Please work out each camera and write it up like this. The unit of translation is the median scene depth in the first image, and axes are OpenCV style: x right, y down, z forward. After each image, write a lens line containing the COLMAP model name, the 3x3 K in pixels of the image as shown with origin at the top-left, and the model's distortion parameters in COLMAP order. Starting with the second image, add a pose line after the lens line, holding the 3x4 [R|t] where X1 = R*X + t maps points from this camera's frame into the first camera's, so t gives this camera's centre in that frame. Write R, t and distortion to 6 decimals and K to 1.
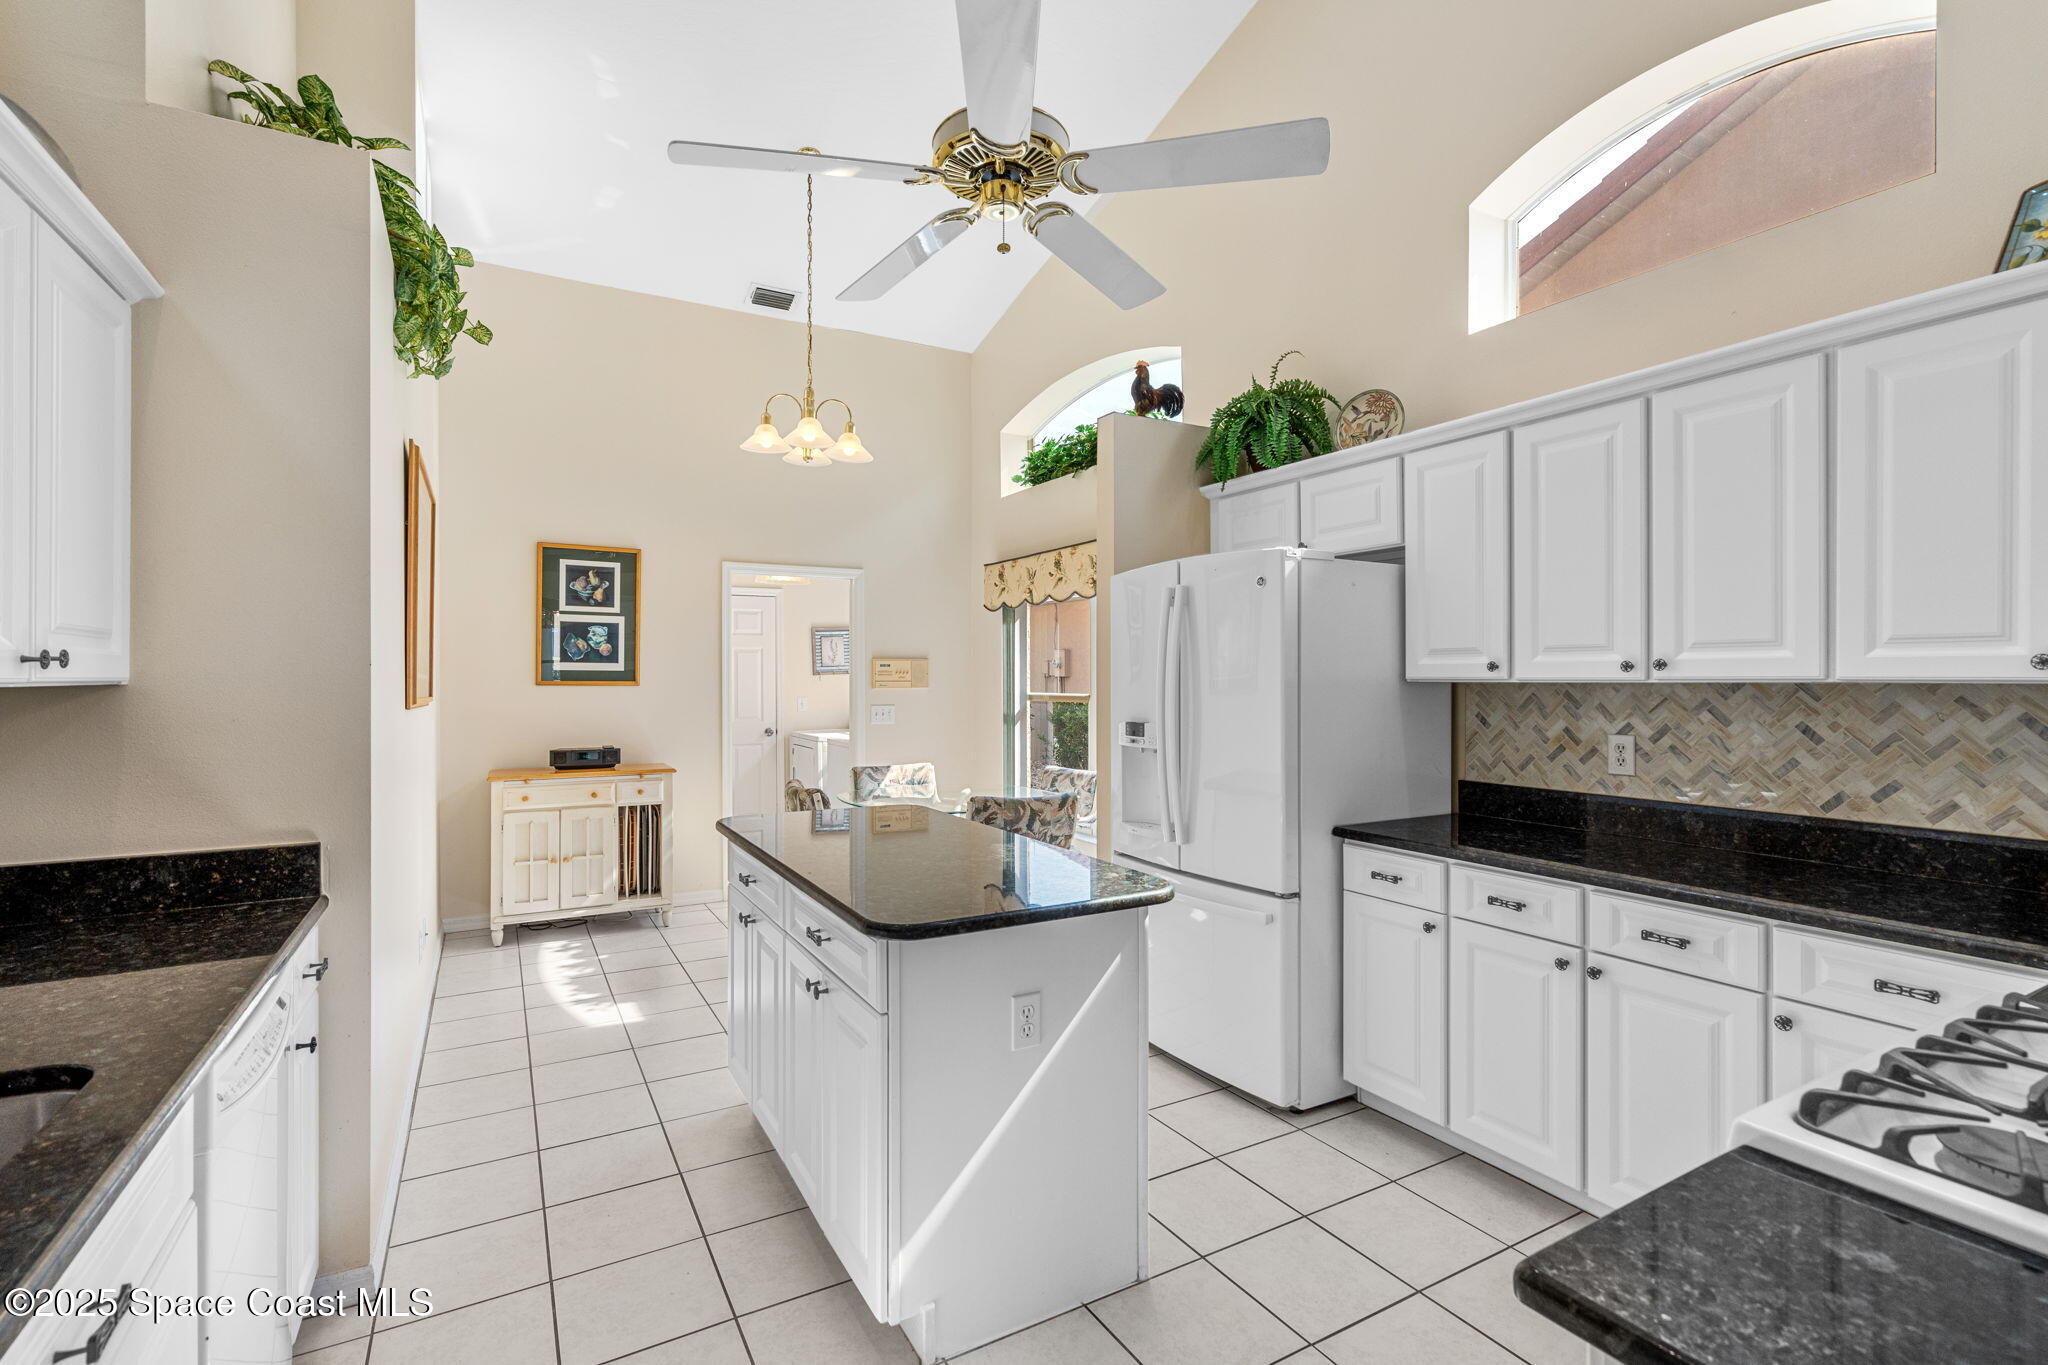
lens RADIAL K [[930.1, 0, 1023.4], [0, 930.1, 672.9], [0, 0, 1]] dist [-0.016540, 0.013100]
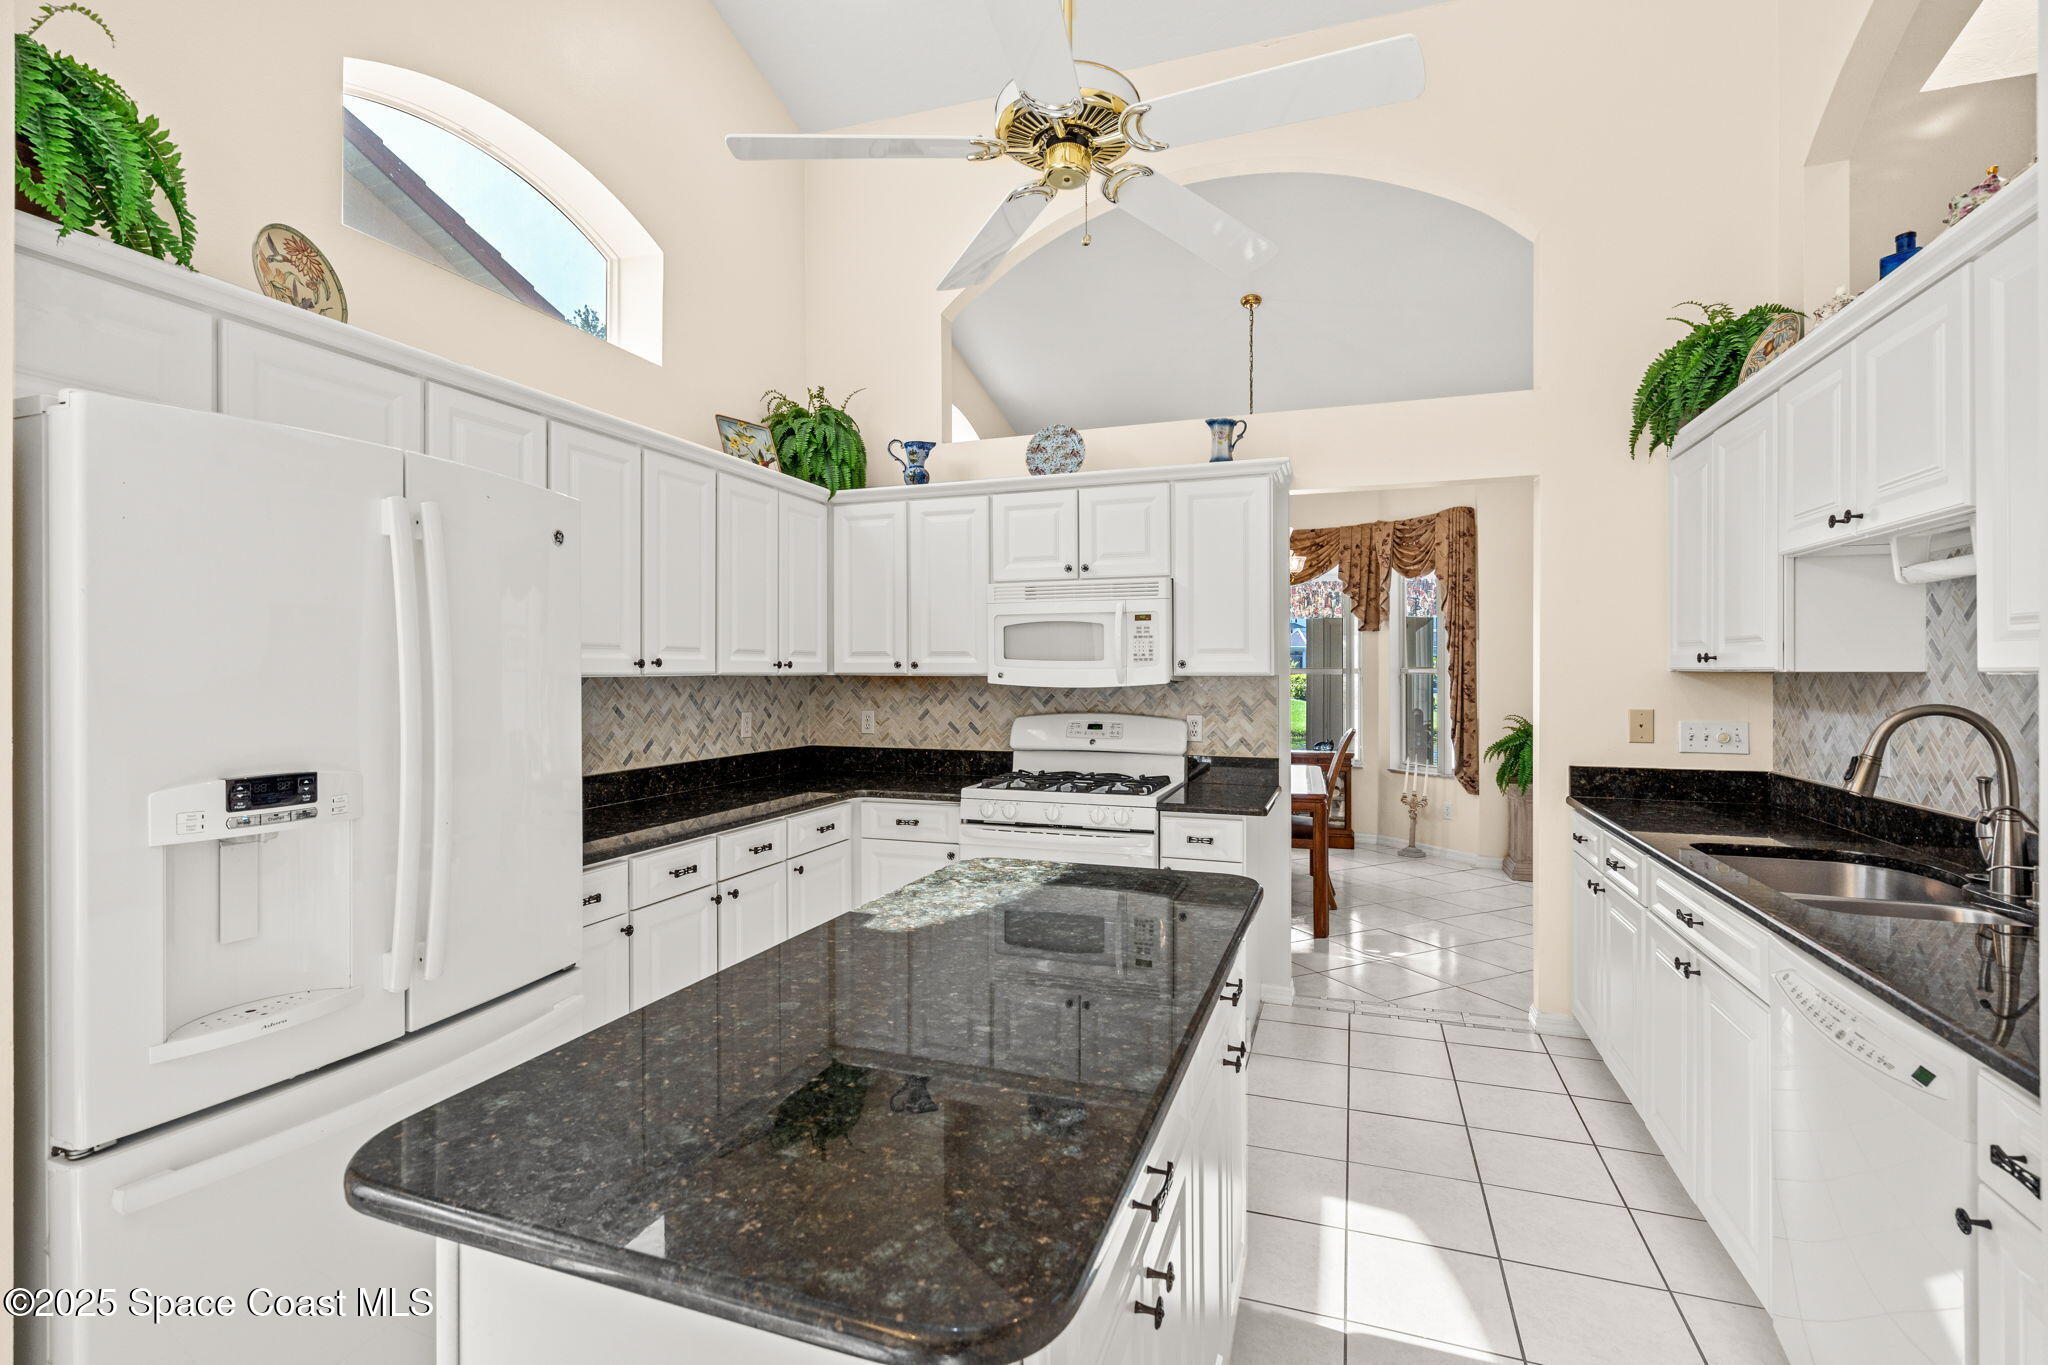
lens RADIAL K [[922.4, 0, 1015.2], [0, 922.4, 679.9], [0, 0, 1]] dist [-0.004055, -0.000257]
pose [[-0.634218, -0.004212, 0.773143, -0.674417], [-0.000096, 0.999986, 0.005368, 0.008808], [-0.773155, 0.003330, -0.634209, 1.558099]]
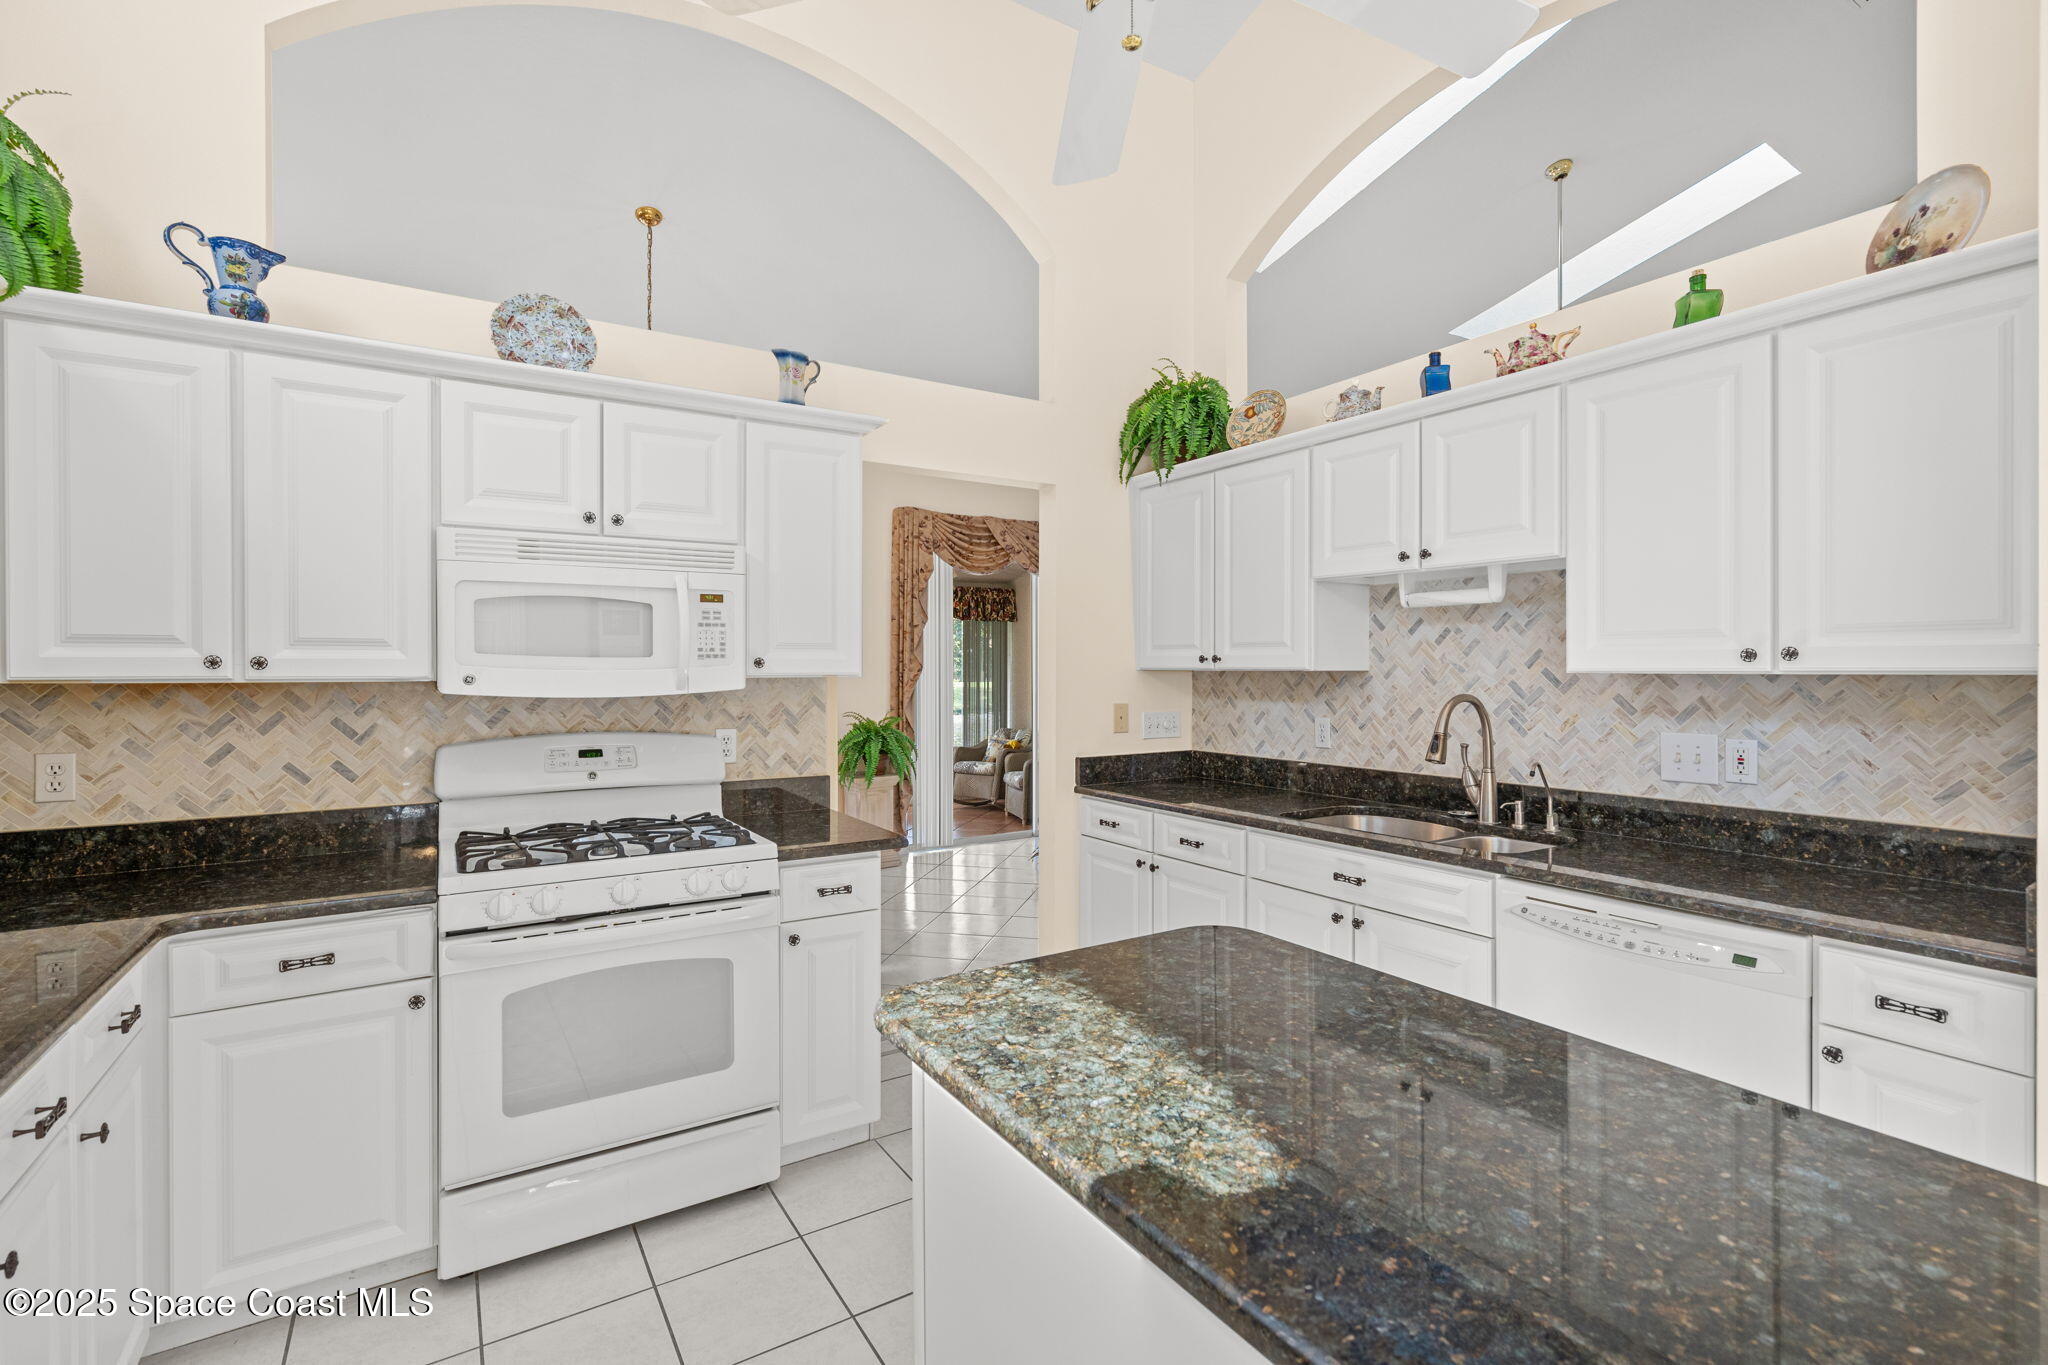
lens RADIAL K [[930.1, 0, 1023.4], [0, 930.1, 672.9], [0, 0, 1]] dist [-0.016540, 0.013100]
pose [[-0.999593, 0.005025, -0.028076, -0.091797], [0.004931, 0.999982, 0.003419, 0.002660], [0.028093, 0.003279, -0.999600, 1.551296]]
